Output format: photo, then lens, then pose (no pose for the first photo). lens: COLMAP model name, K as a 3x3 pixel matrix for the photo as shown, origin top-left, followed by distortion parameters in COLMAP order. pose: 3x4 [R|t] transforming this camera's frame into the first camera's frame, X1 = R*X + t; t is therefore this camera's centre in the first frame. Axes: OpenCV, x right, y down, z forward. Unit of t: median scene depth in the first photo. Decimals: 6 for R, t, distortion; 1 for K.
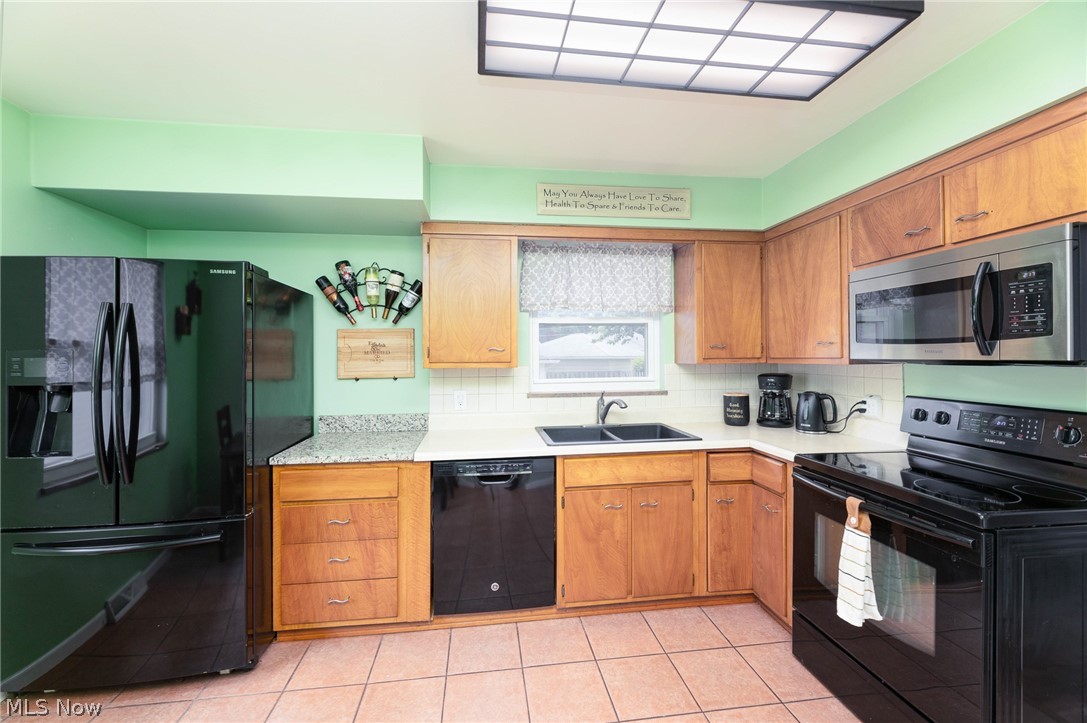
lens RADIAL K [[439.0, 0, 528.8], [0, 439.0, 352.3], [0, 0, 1]] dist [0.001437, -0.000567]
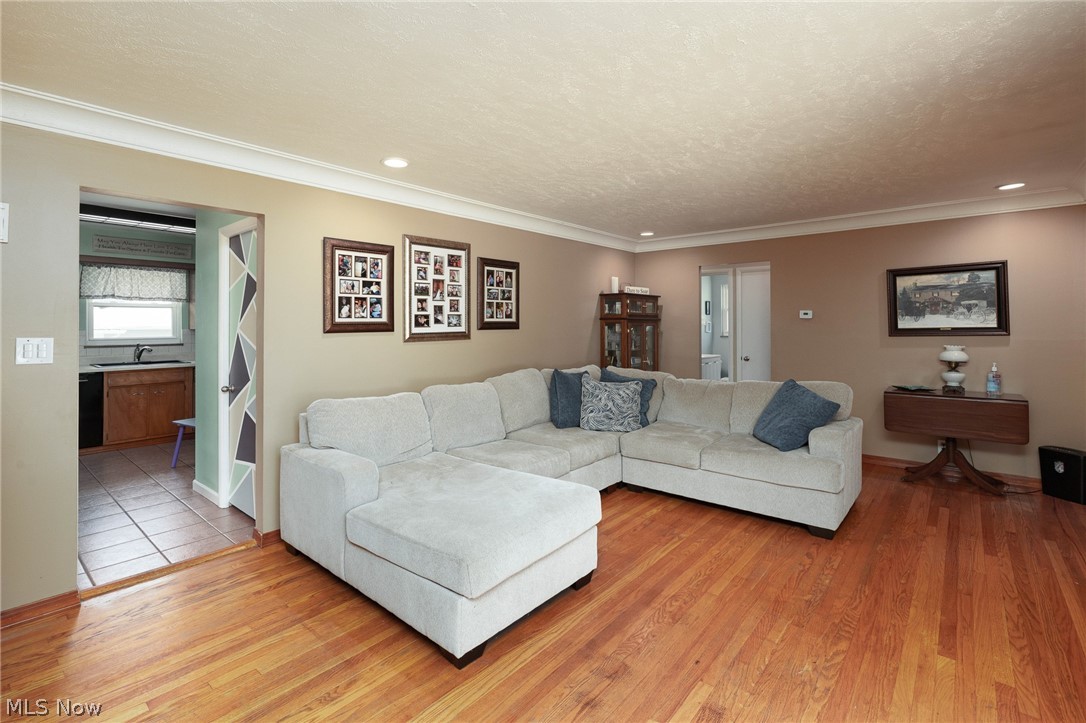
lens RADIAL K [[499.5, 0, 537.5], [0, 499.5, 323.8], [0, 0, 1]] dist [-0.001362, -0.000178]
pose [[0.735669, 0.009386, 0.677276, -0.024939], [-0.006319, 0.999956, -0.006994, 0.007896], [-0.677311, 0.000866, 0.735696, -1.911784]]
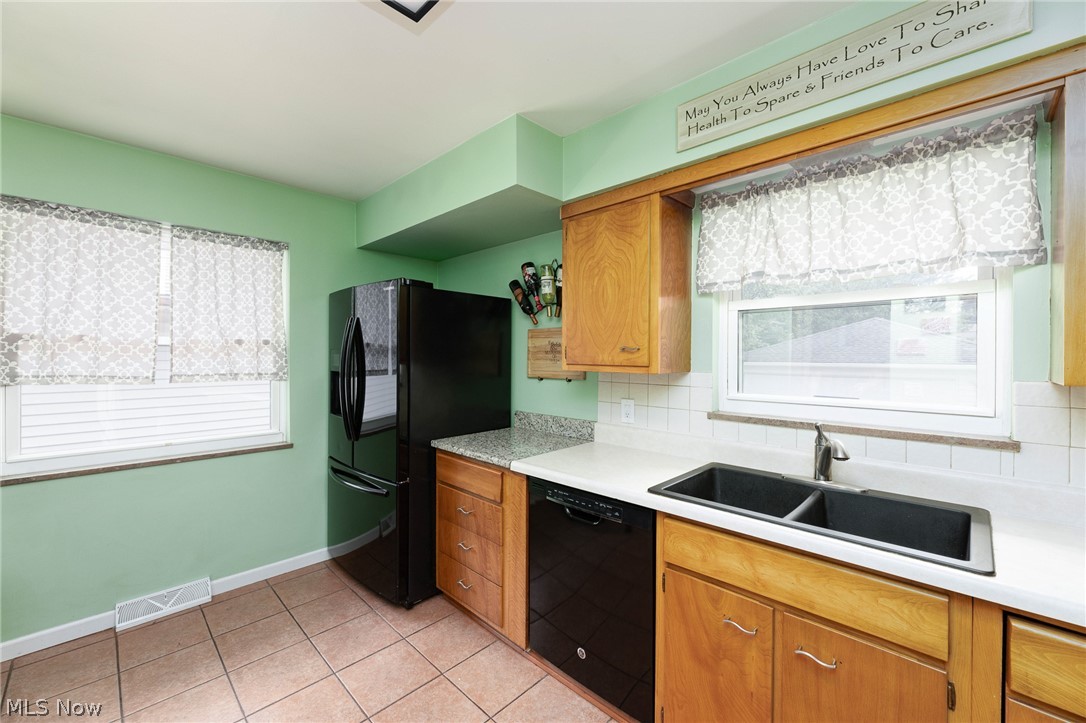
lens RADIAL K [[438.6, 0, 540.3], [0, 438.6, 355.3], [0, 0, 1]] dist [0.001437, -0.000567]
pose [[0.623656, 0.013226, -0.781587, 0.421301], [-0.004783, 0.999903, 0.013104, -0.005458], [0.781684, -0.004434, 0.623659, 0.401275]]
